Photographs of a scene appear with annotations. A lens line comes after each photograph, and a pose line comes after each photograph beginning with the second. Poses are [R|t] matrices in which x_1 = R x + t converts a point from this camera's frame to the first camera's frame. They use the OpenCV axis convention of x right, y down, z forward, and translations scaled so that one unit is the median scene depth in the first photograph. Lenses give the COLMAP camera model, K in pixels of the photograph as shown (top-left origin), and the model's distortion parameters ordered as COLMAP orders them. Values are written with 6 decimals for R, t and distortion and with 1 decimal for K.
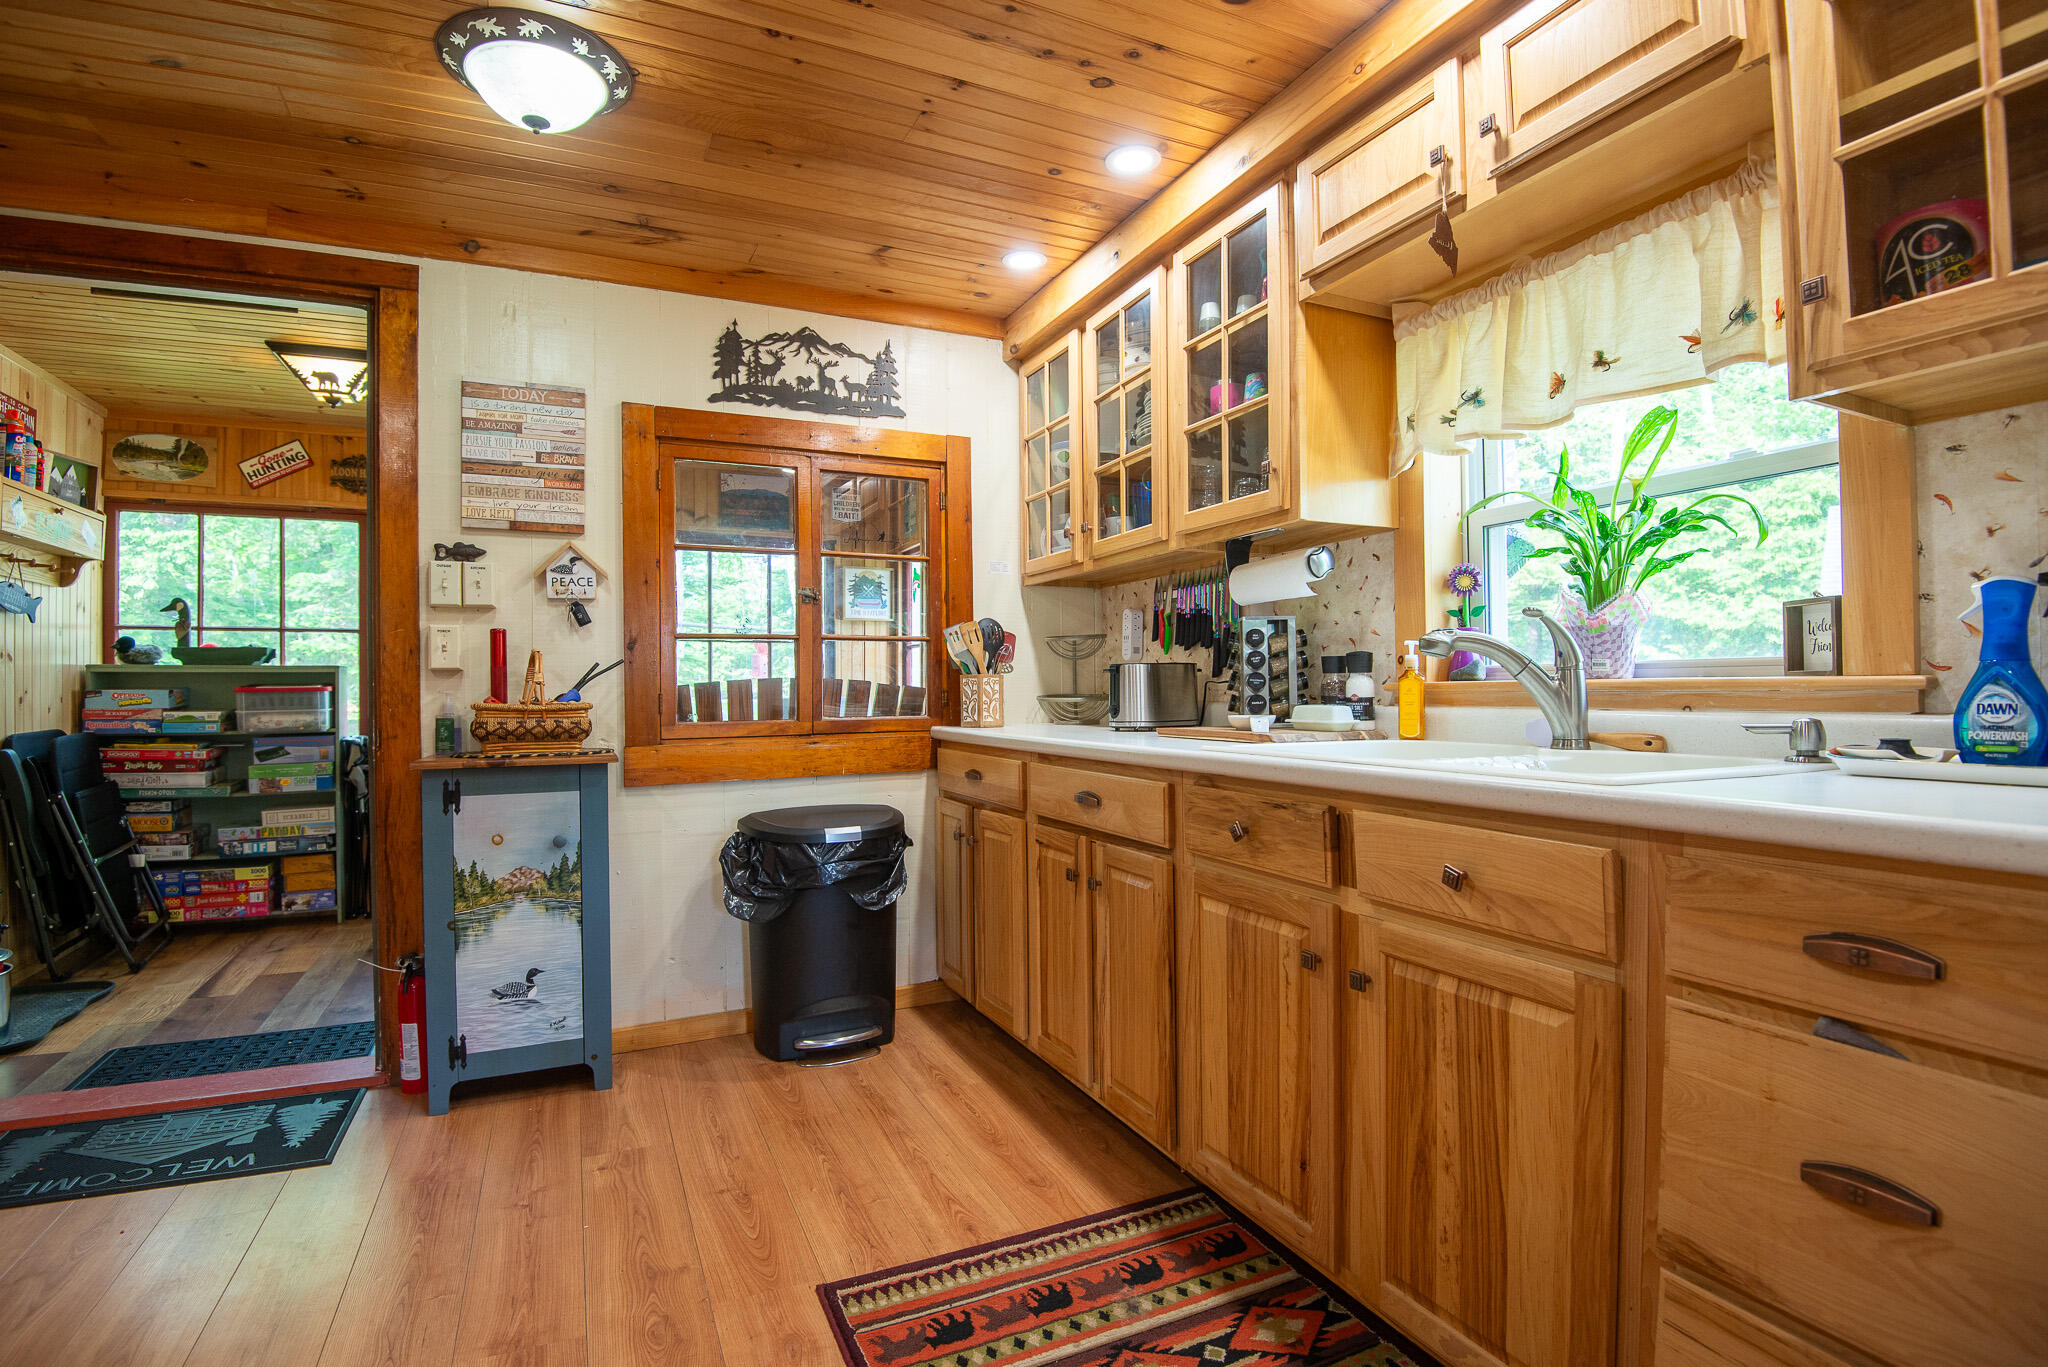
lens RADIAL K [[958.0, 0, 1009.2], [0, 958.0, 684.8], [0, 0, 1]] dist [-0.000764, -0.028566]
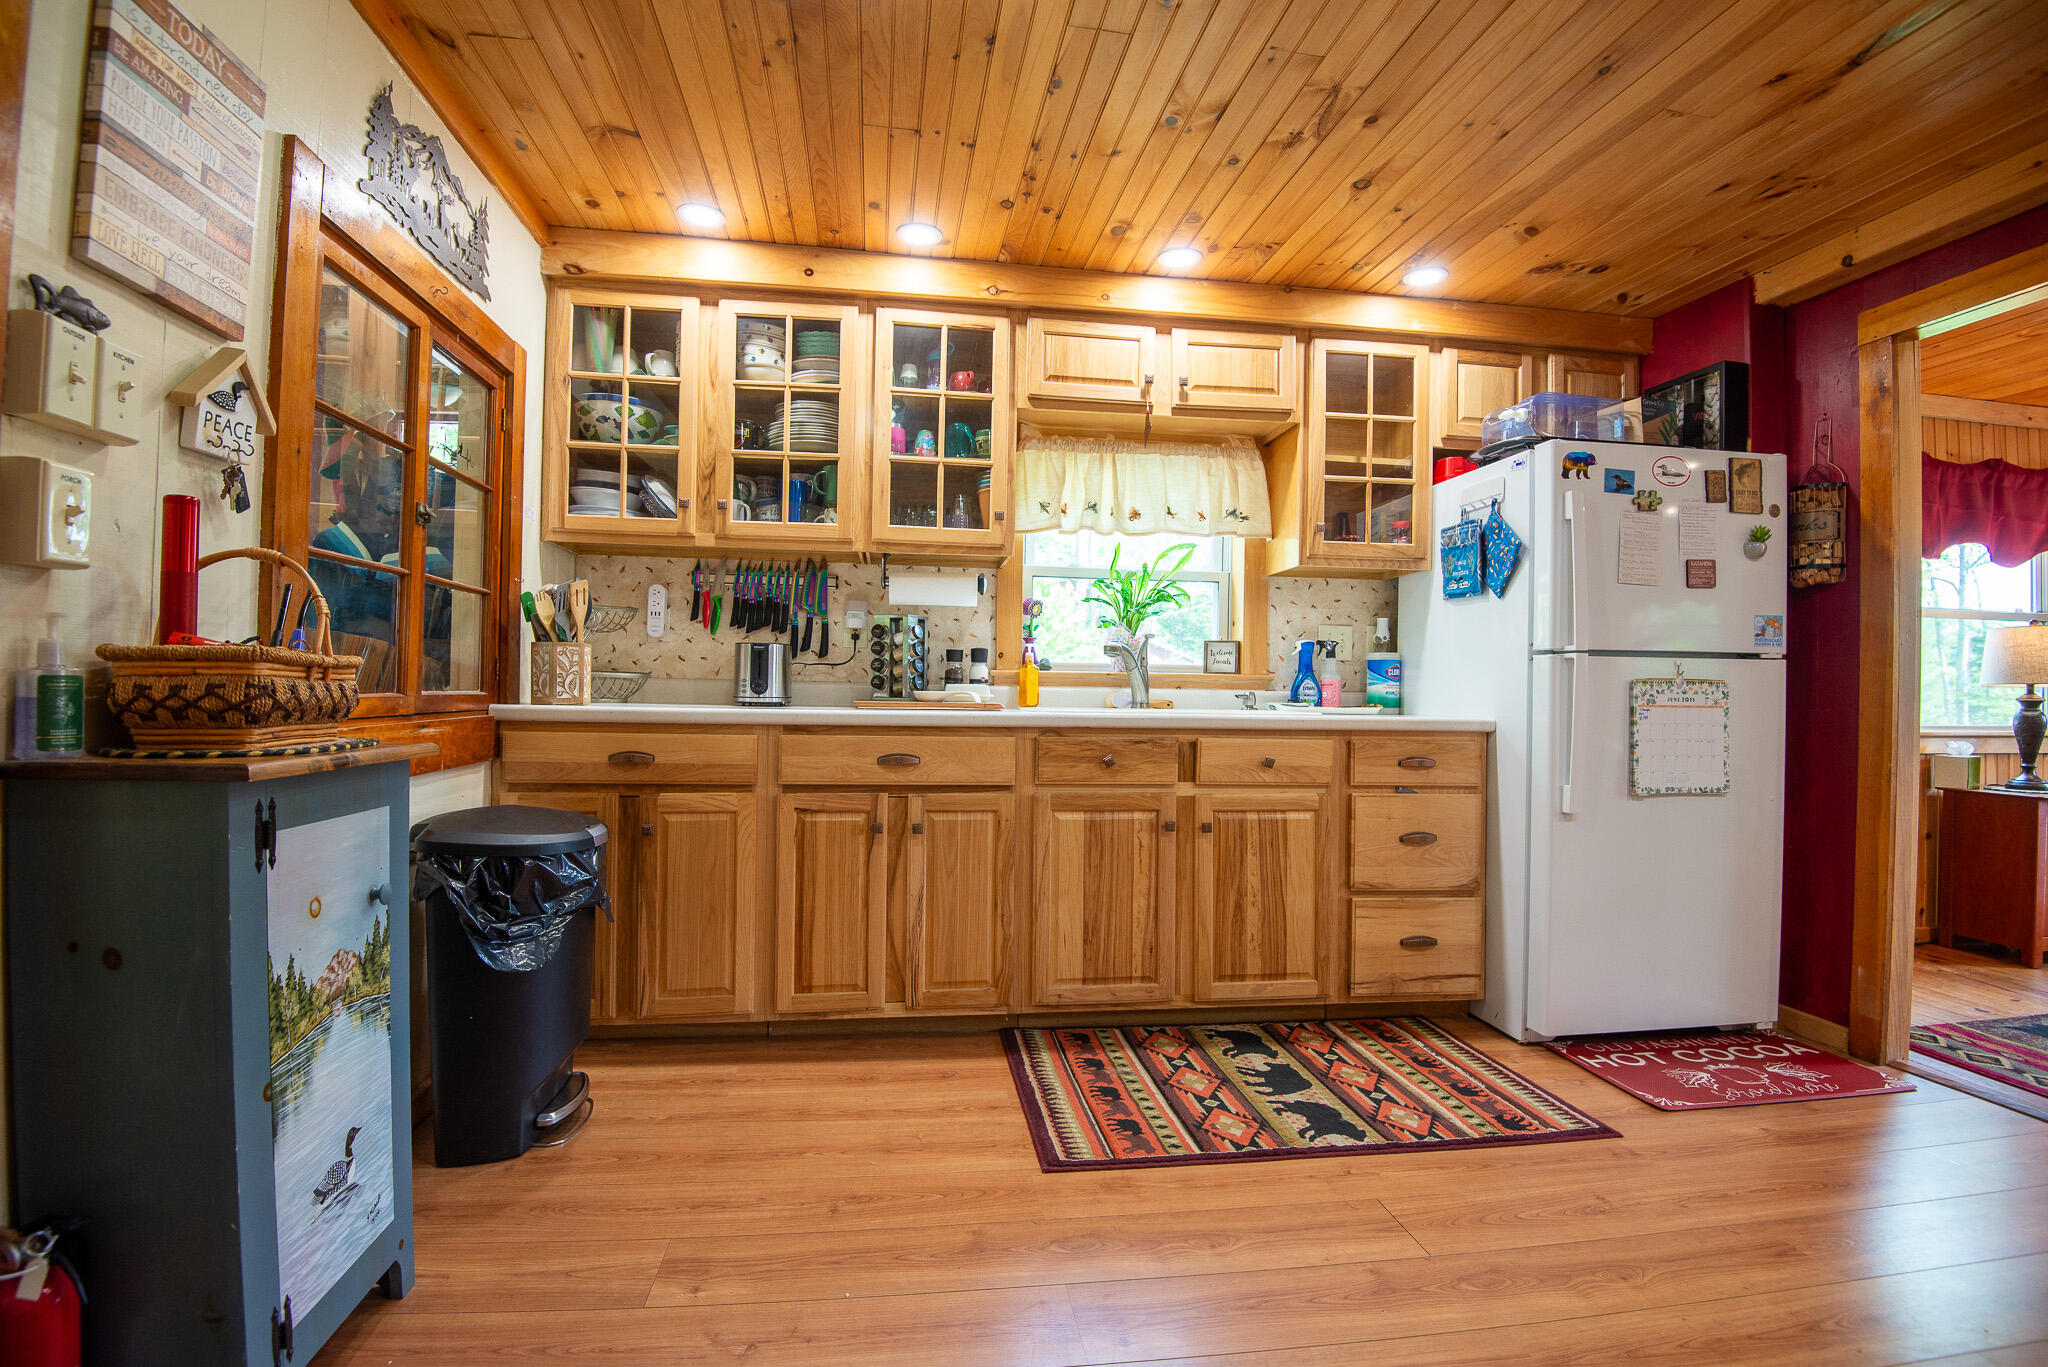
lens RADIAL K [[958.0, 0, 1009.2], [0, 958.0, 684.8], [0, 0, 1]] dist [-0.000764, -0.028566]
pose [[0.299910, 0.021358, 0.953728, -1.274101], [-0.021868, 0.999641, -0.015510, 0.053559], [-0.953717, -0.016205, 0.300269, 0.661089]]
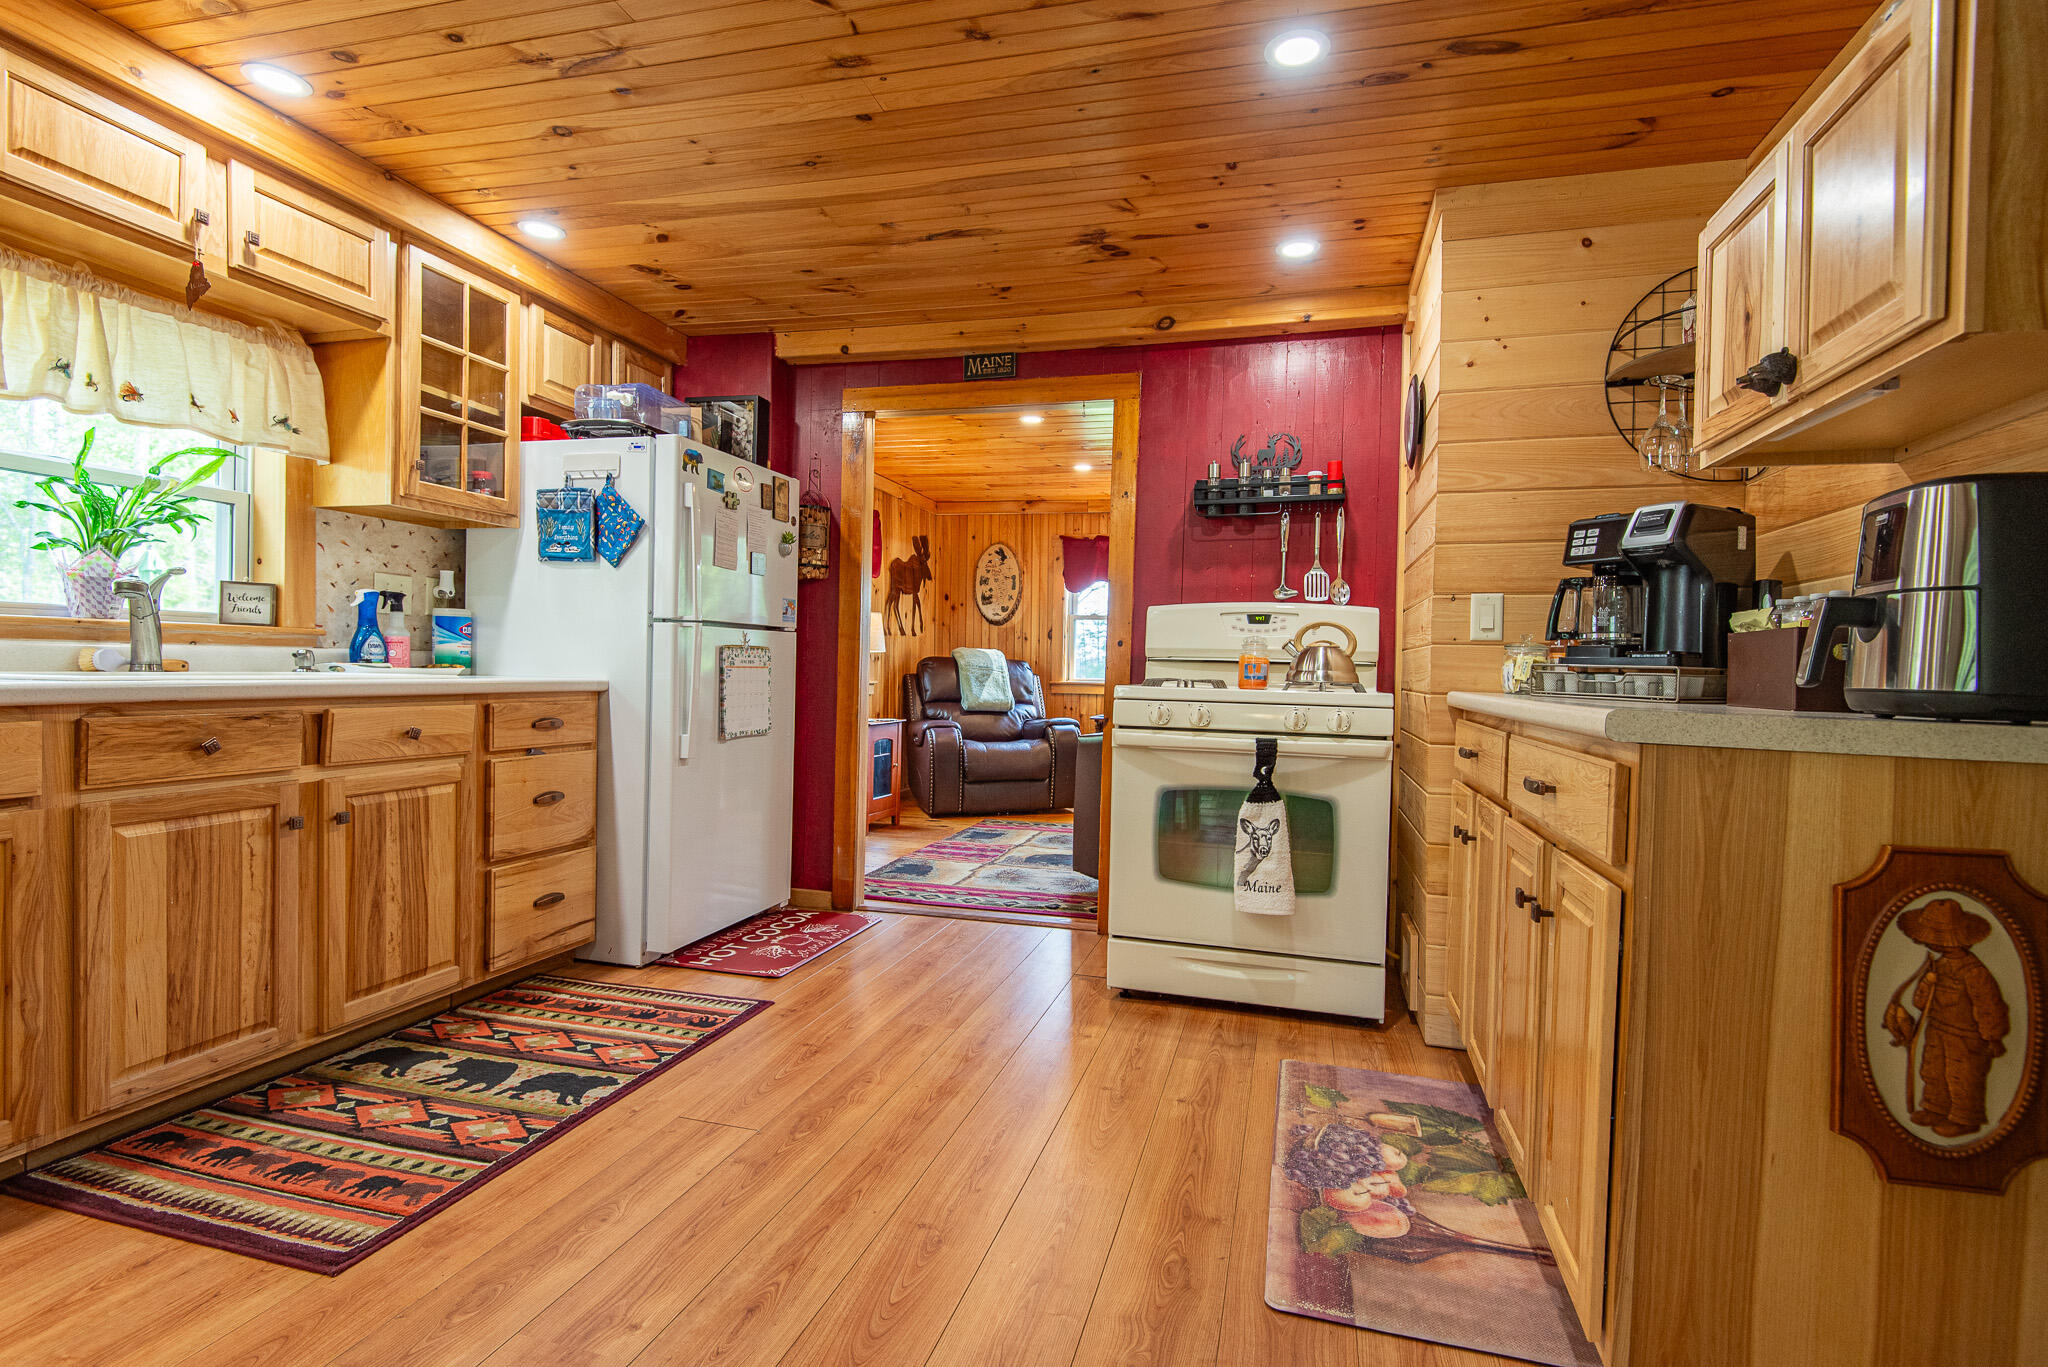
lens RADIAL K [[983.8, 0, 1029.2], [0, 983.8, 684.2], [0, 0, 1]] dist [0.031995, -0.016465]
pose [[-0.758771, -0.018872, 0.651084, -1.242310], [-0.018135, 0.999805, 0.007846, 0.049646], [-0.651105, -0.005854, -0.758965, 1.225773]]
